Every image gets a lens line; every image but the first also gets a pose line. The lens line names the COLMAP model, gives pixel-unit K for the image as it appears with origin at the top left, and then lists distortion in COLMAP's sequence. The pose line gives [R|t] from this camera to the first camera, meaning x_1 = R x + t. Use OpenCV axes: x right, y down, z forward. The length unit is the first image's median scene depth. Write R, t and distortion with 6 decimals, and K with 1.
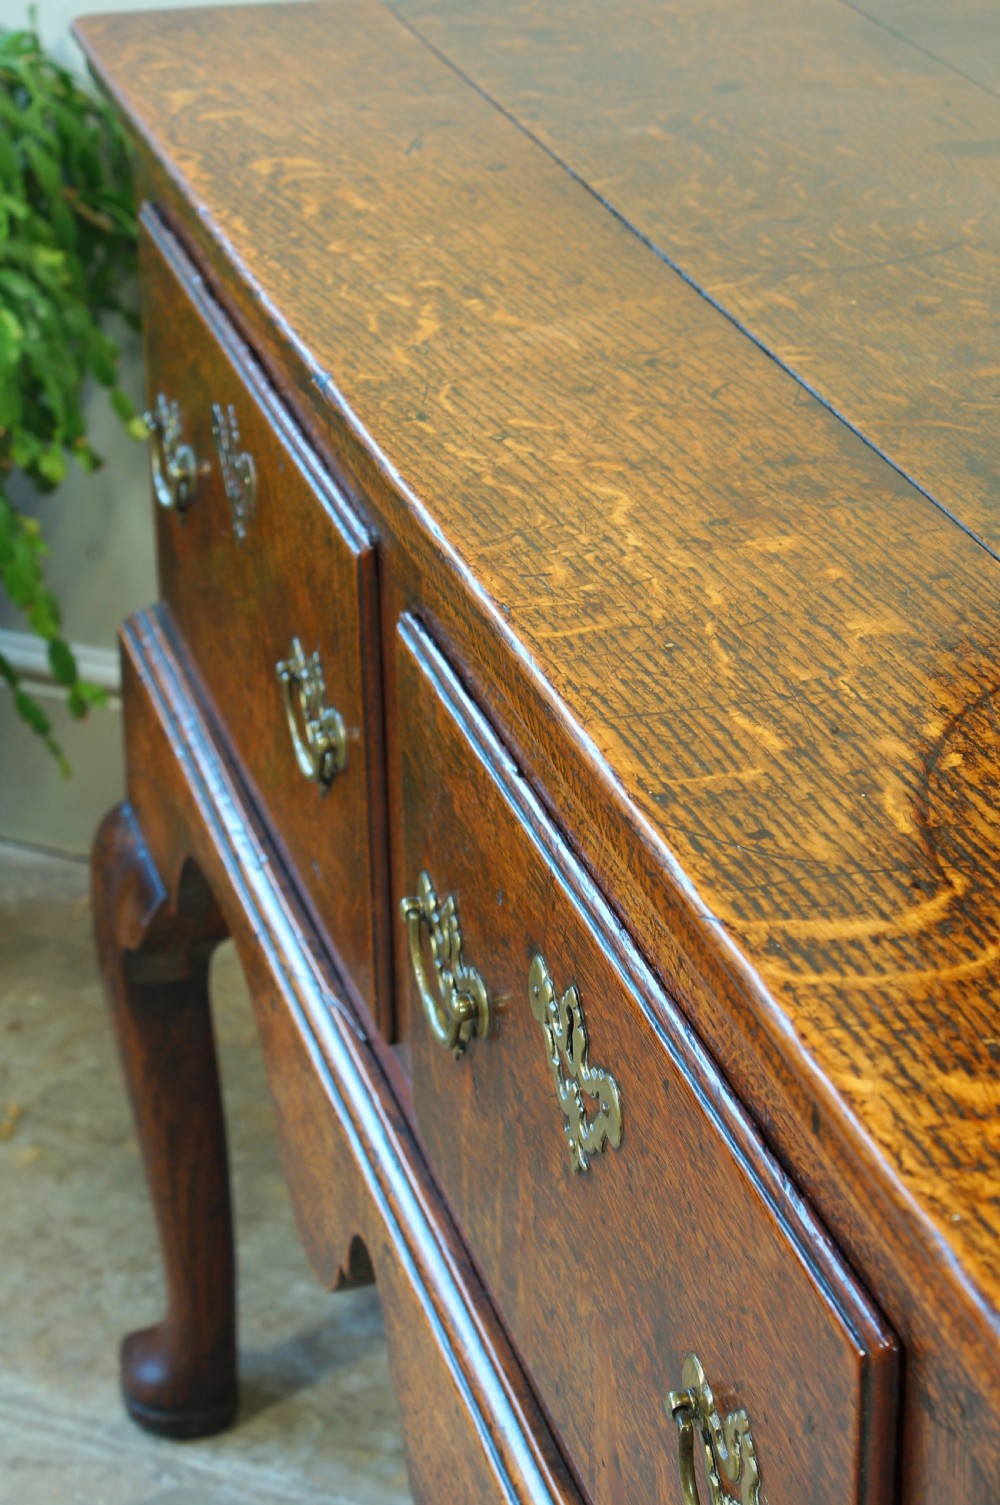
lens RADIAL K [[3354.7, 0, 494.5], [0, 3354.7, 754.7], [0, 0, 1]] dist [0.043442, 0.000000]
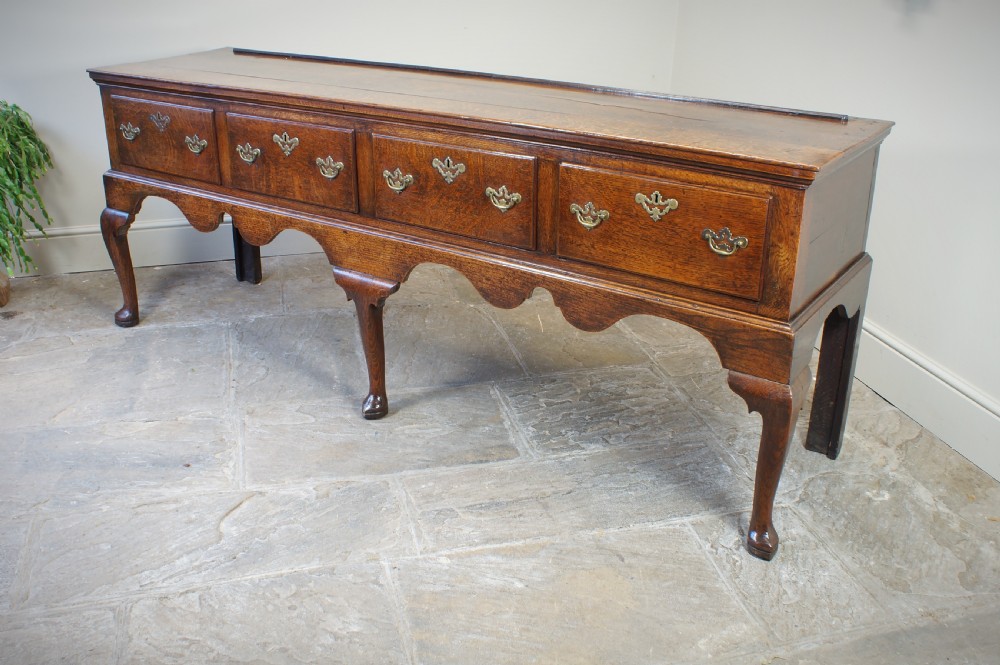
lens RADIAL K [[970.7, 0, 485.0], [0, 970.7, 325.6], [0, 0, 1]] dist [-0.082712, 0.000000]
pose [[0.771653, -0.237412, 0.590074, -0.870748], [0.264420, 0.963498, 0.041869, 0.434602], [-0.578476, 0.123719, 0.806263, -0.940046]]
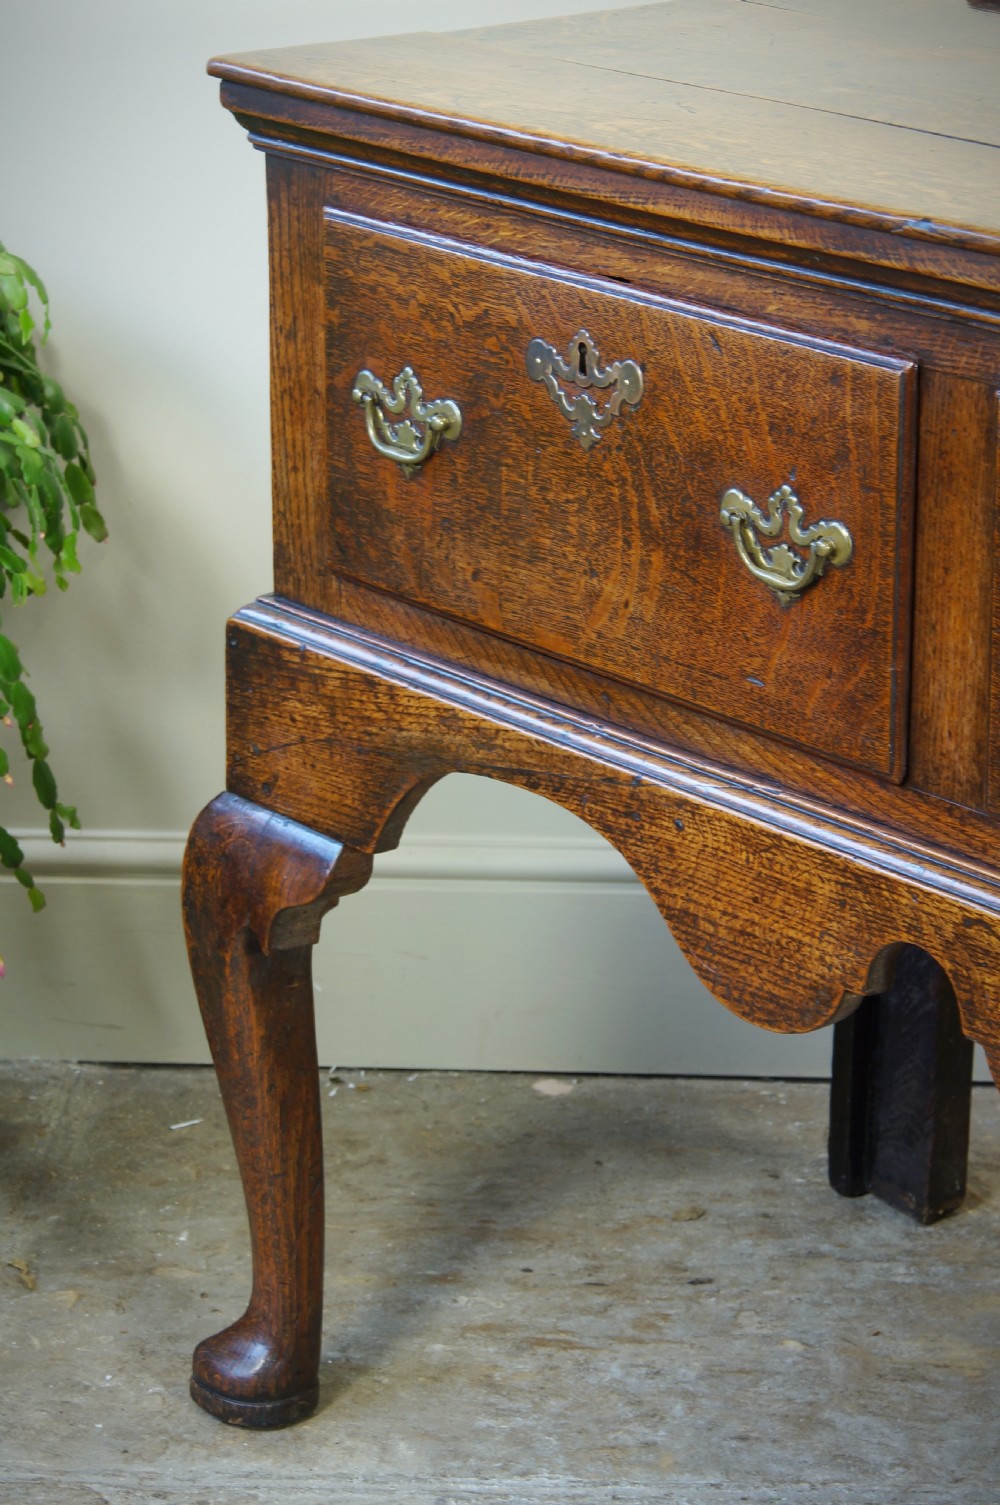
lens RADIAL K [[4301.6, 0, 509.9], [0, 4301.6, 762.4], [0, 0, 1]] dist [0.201353, 0.000000]
pose [[0.916406, -0.119832, 0.381890, -0.765818], [0.162919, 0.983189, -0.082438, 0.184755], [-0.365591, 0.137764, 0.920524, -0.417984]]
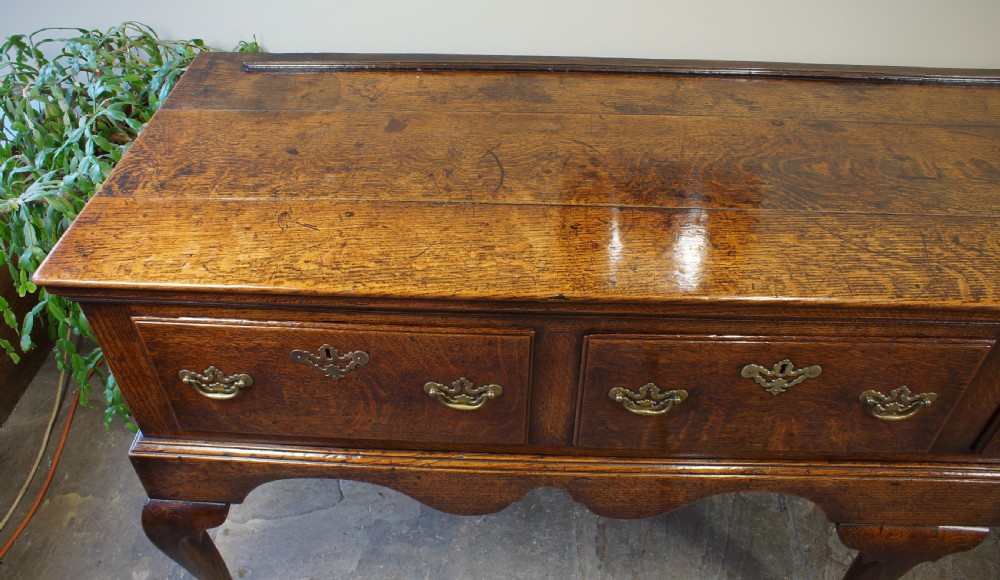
lens RADIAL K [[771.1, 0, 496.2], [0, 771.1, 252.0], [0, 0, 1]] dist [-0.132016, 0.067432]
pose [[0.304191, -0.602762, 0.737662, -0.475875], [0.405259, 0.782675, 0.472426, -0.424253], [-0.862110, 0.155236, 0.482357, 0.625714]]
